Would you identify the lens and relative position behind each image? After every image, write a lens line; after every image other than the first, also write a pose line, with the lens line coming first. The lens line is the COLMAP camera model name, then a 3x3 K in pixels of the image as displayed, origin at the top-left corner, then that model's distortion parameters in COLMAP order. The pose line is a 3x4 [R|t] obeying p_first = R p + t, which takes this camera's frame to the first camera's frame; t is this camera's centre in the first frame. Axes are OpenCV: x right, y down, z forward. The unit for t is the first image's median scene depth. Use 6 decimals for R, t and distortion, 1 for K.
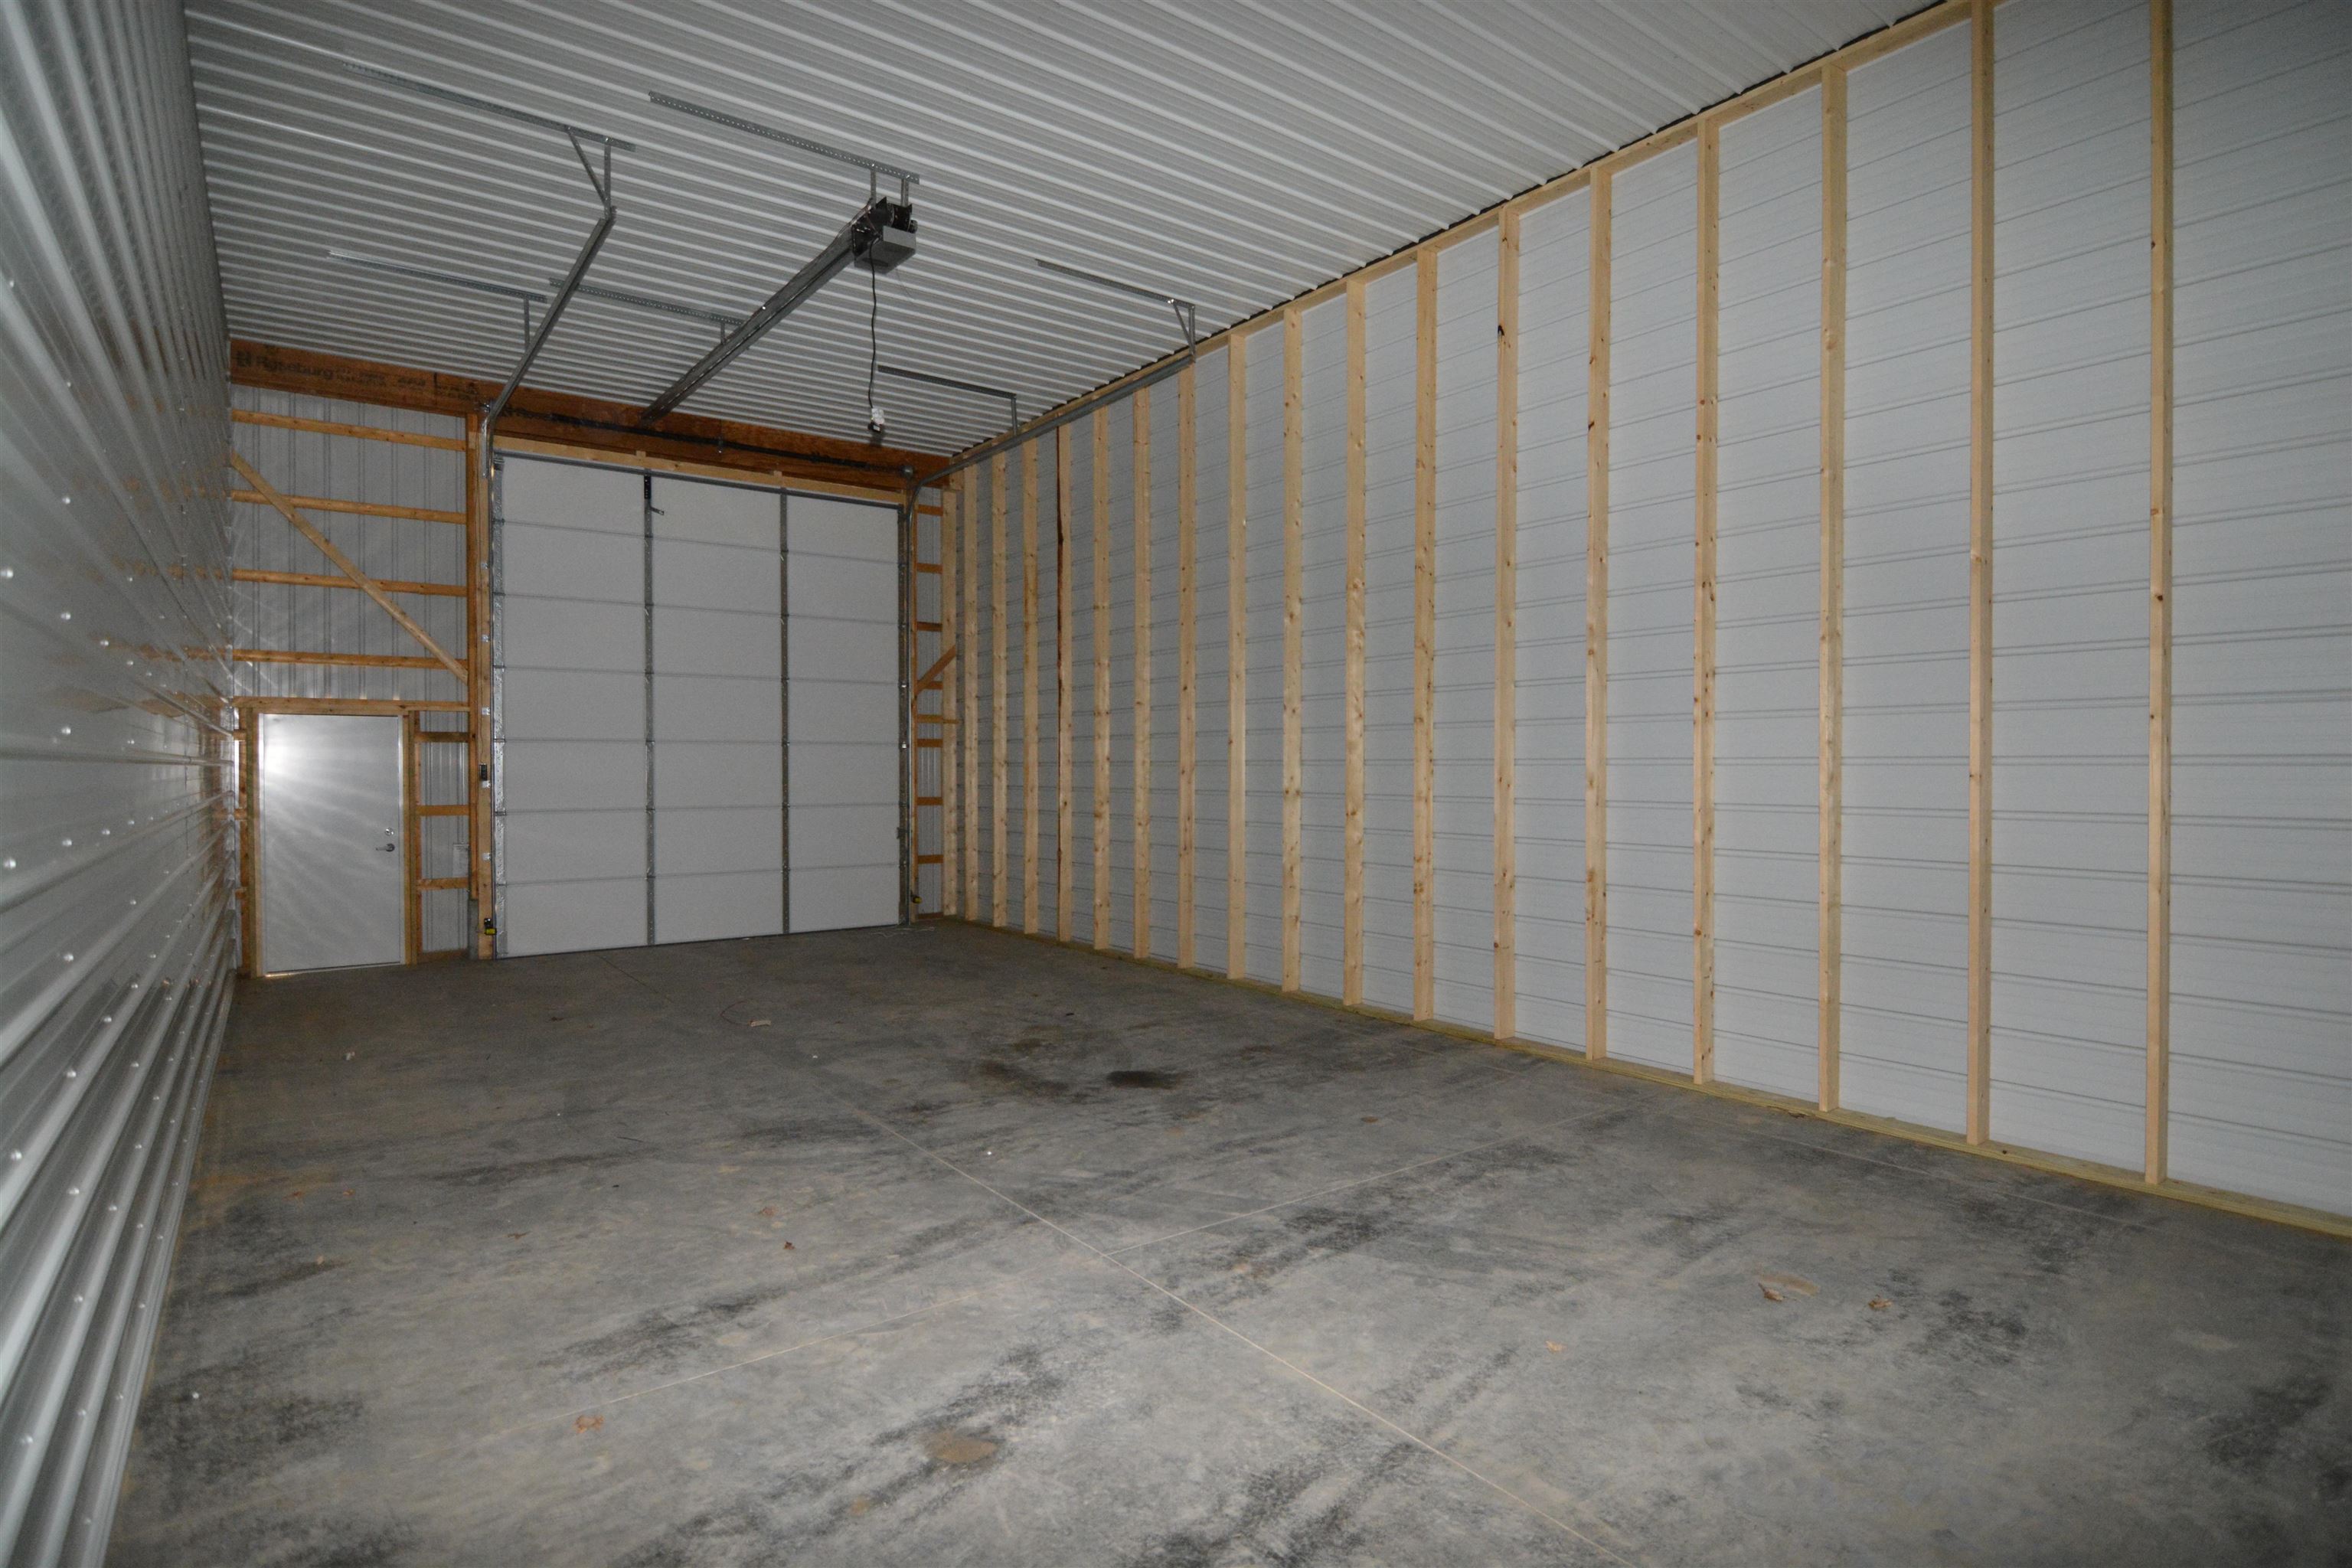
lens RADIAL K [[1192.0, 0, 1176.0], [0, 1192.0, 784.0], [0, 0, 1]] dist [-0.001057, -0.014168]
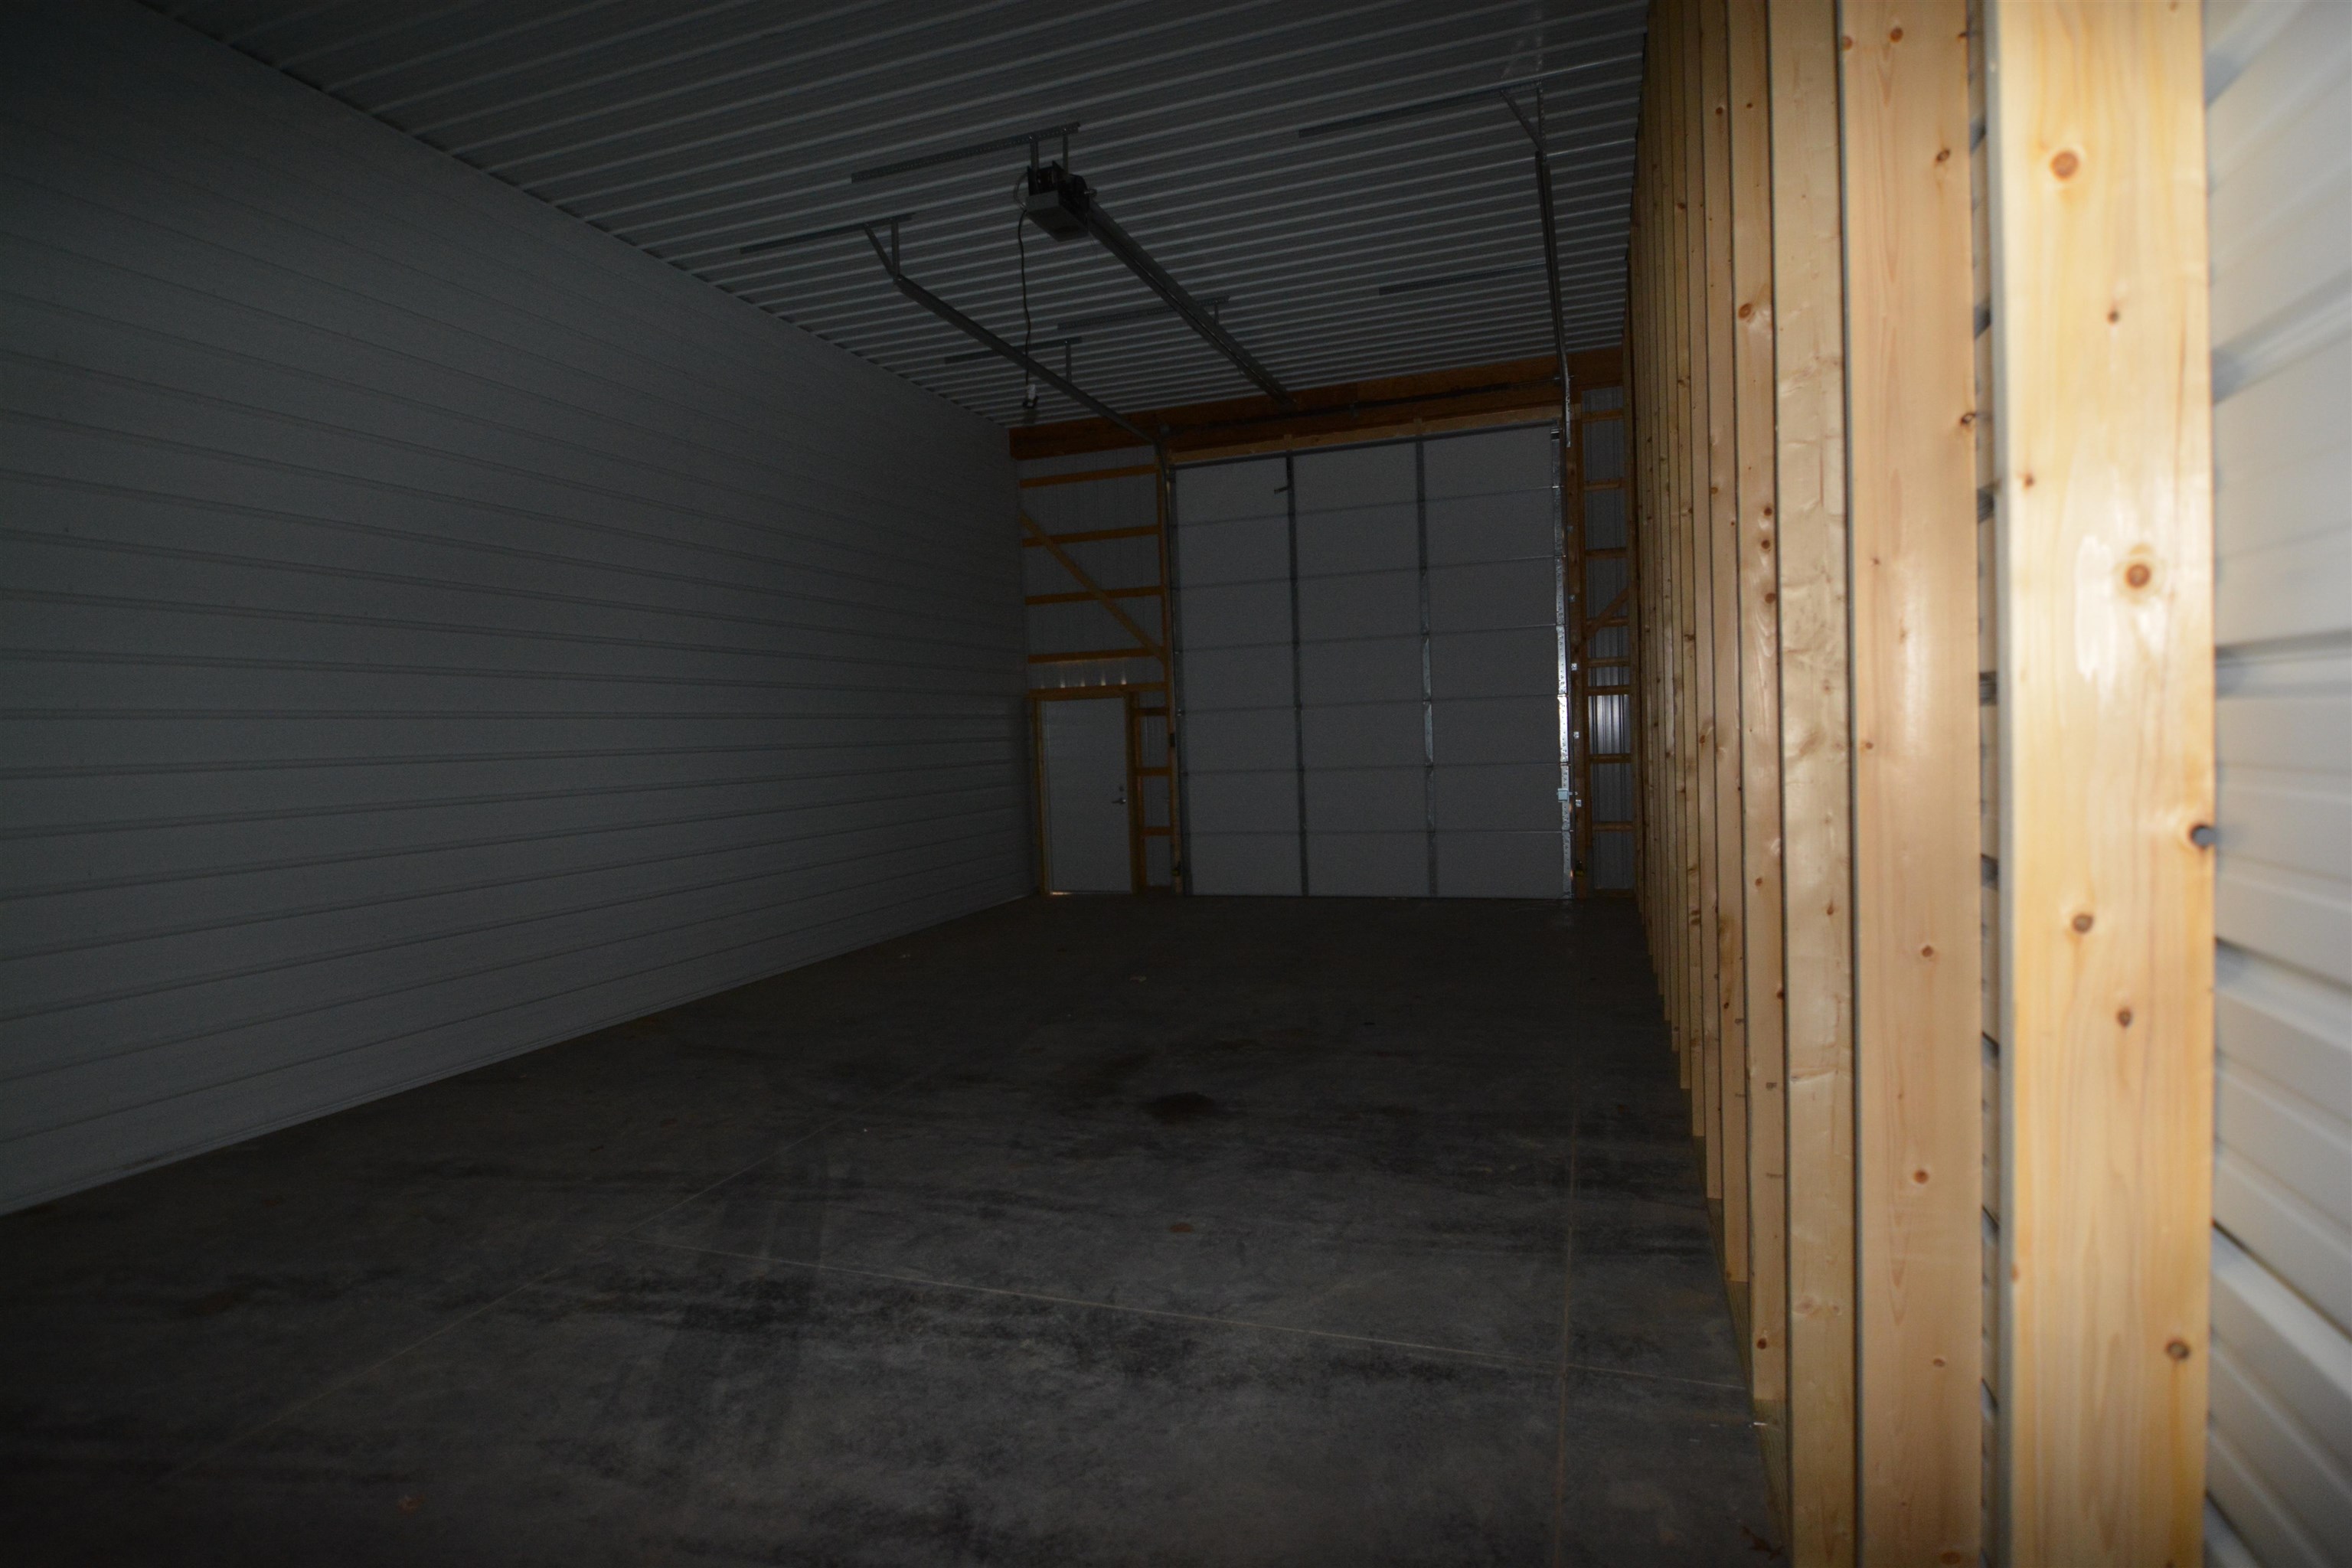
lens RADIAL K [[1192.0, 0, 1176.0], [0, 1192.0, 784.0], [0, 0, 1]] dist [-0.001057, -0.014168]
pose [[0.555464, 0.013015, -0.831439, 0.821425], [0.026784, 0.999079, 0.033533, -0.010975], [0.831109, -0.040896, 0.554603, 0.664703]]
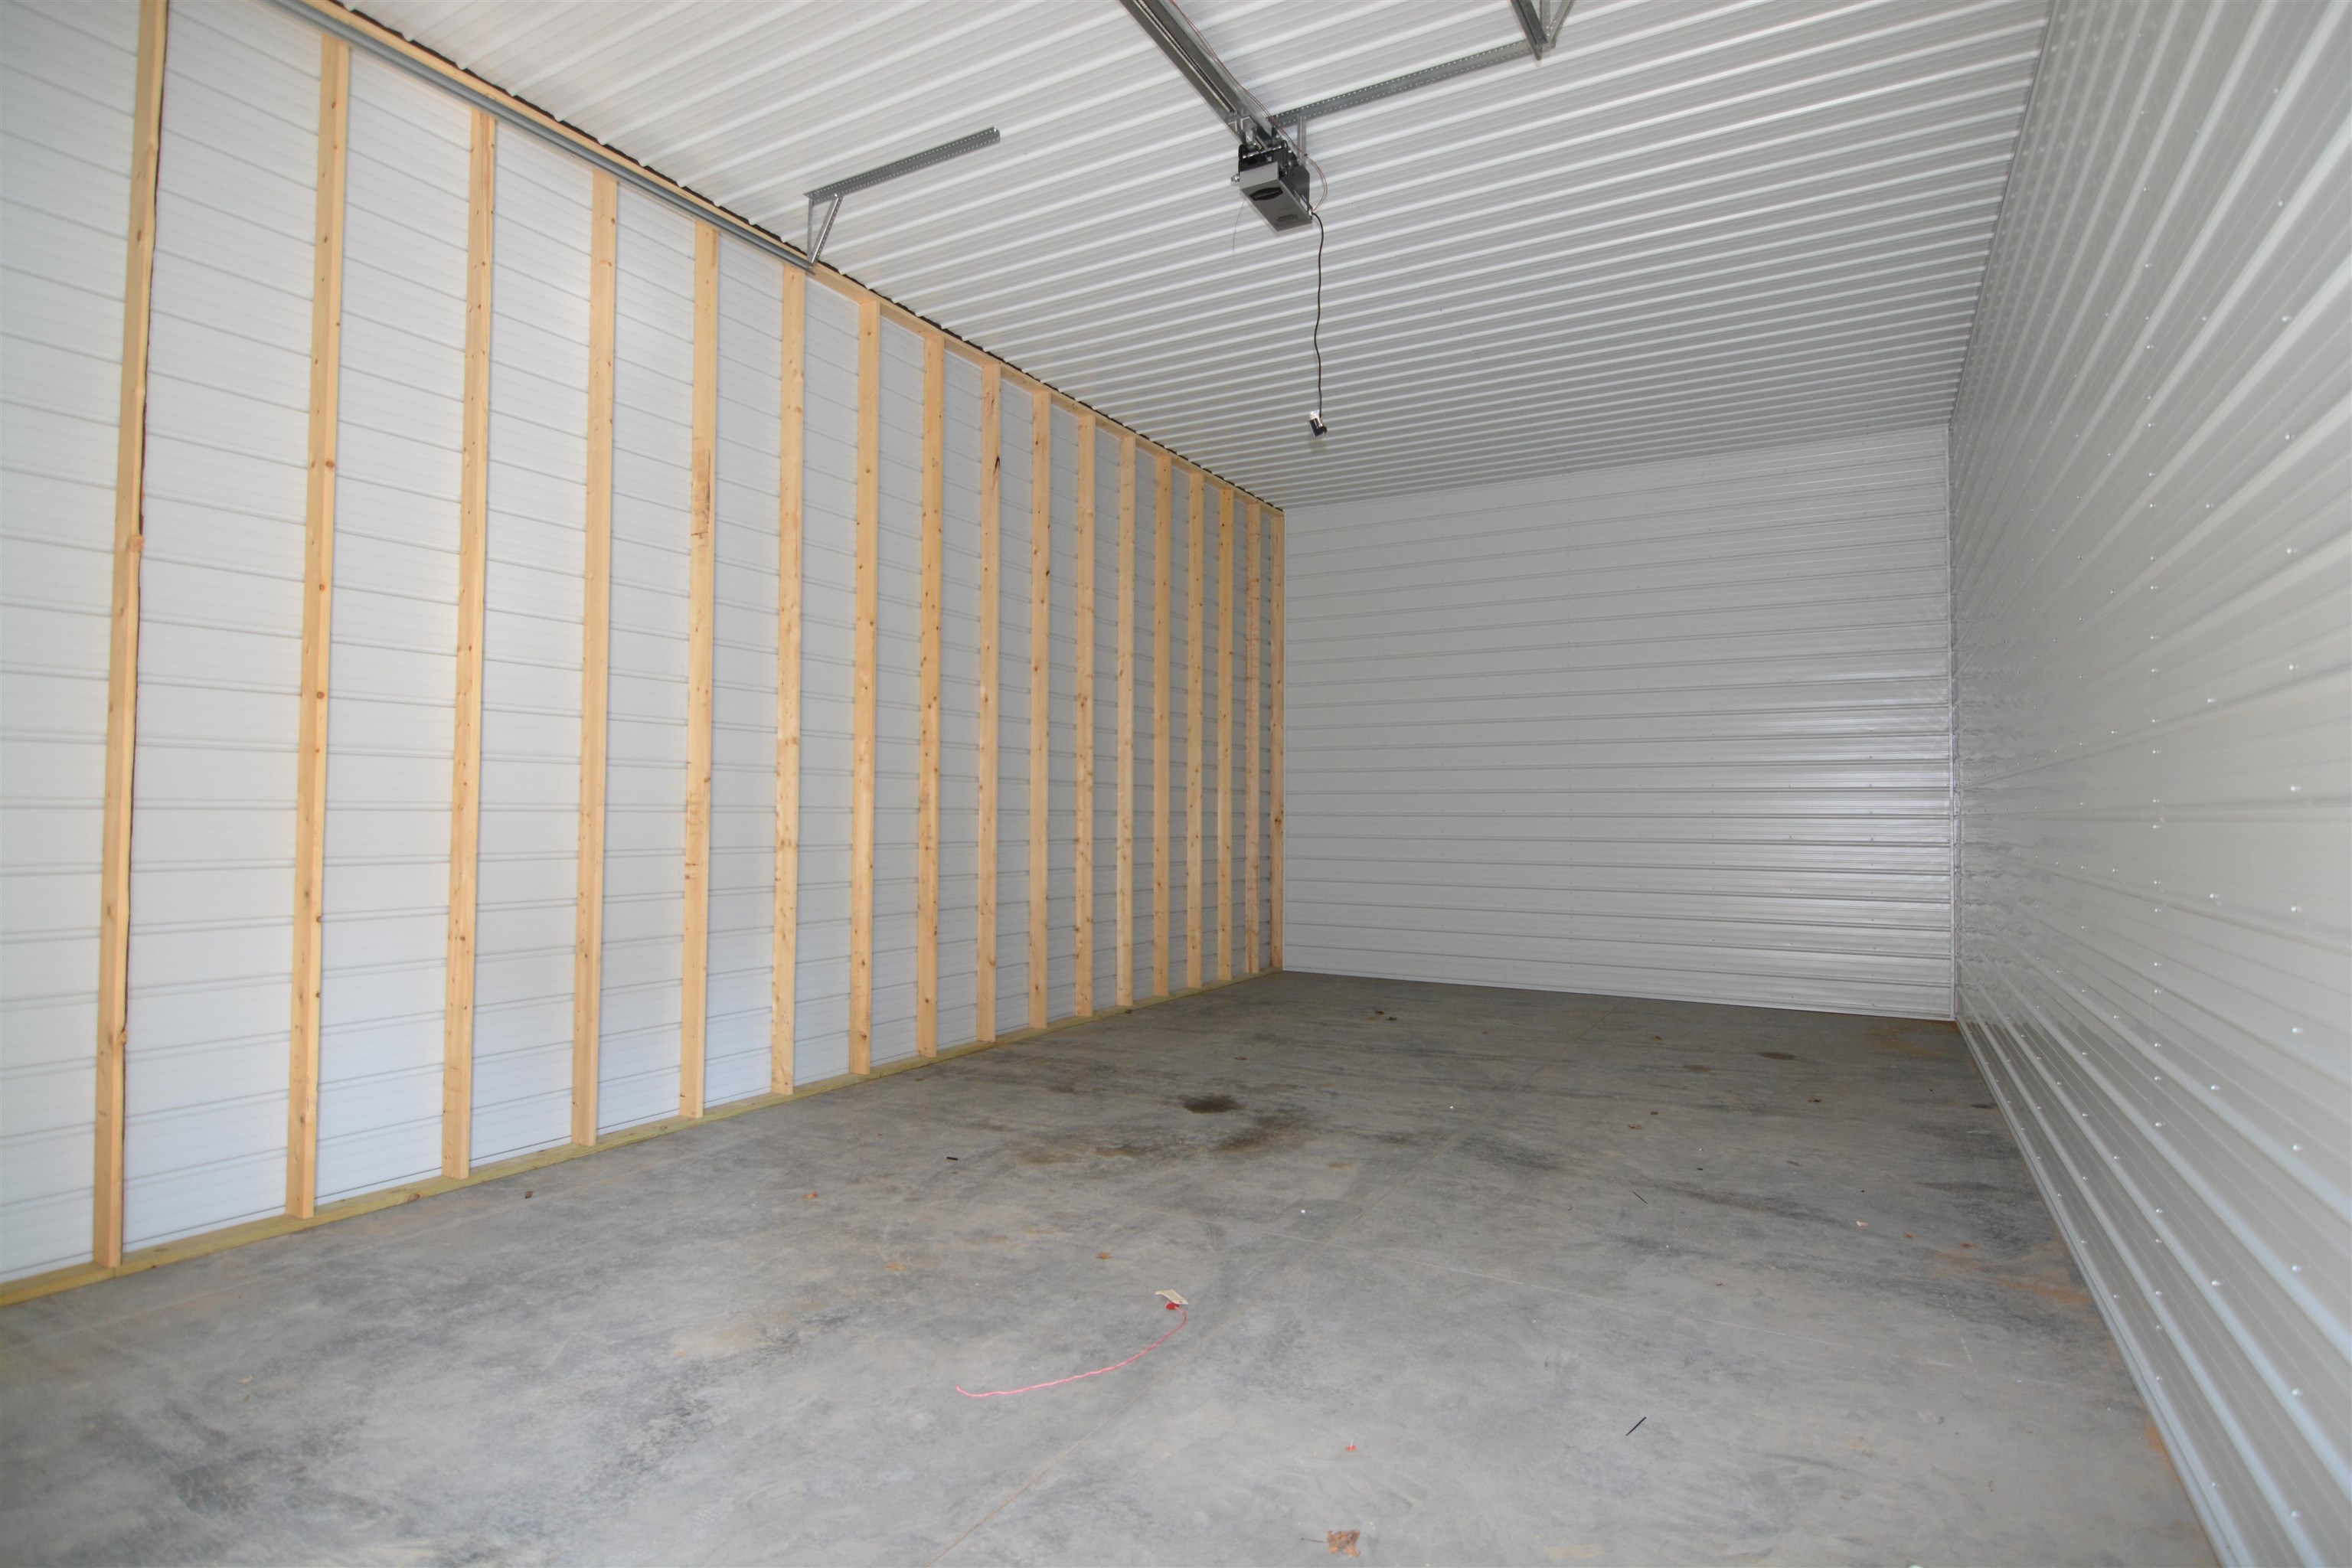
lens RADIAL K [[1192.0, 0, 1176.0], [0, 1192.0, 784.0], [0, 0, 1]] dist [-0.001057, -0.014168]
pose [[-0.398671, 0.024880, 0.916756, -1.259180], [0.005380, 0.999678, -0.024792, -0.022679], [-0.917078, -0.004952, -0.398677, 1.804990]]
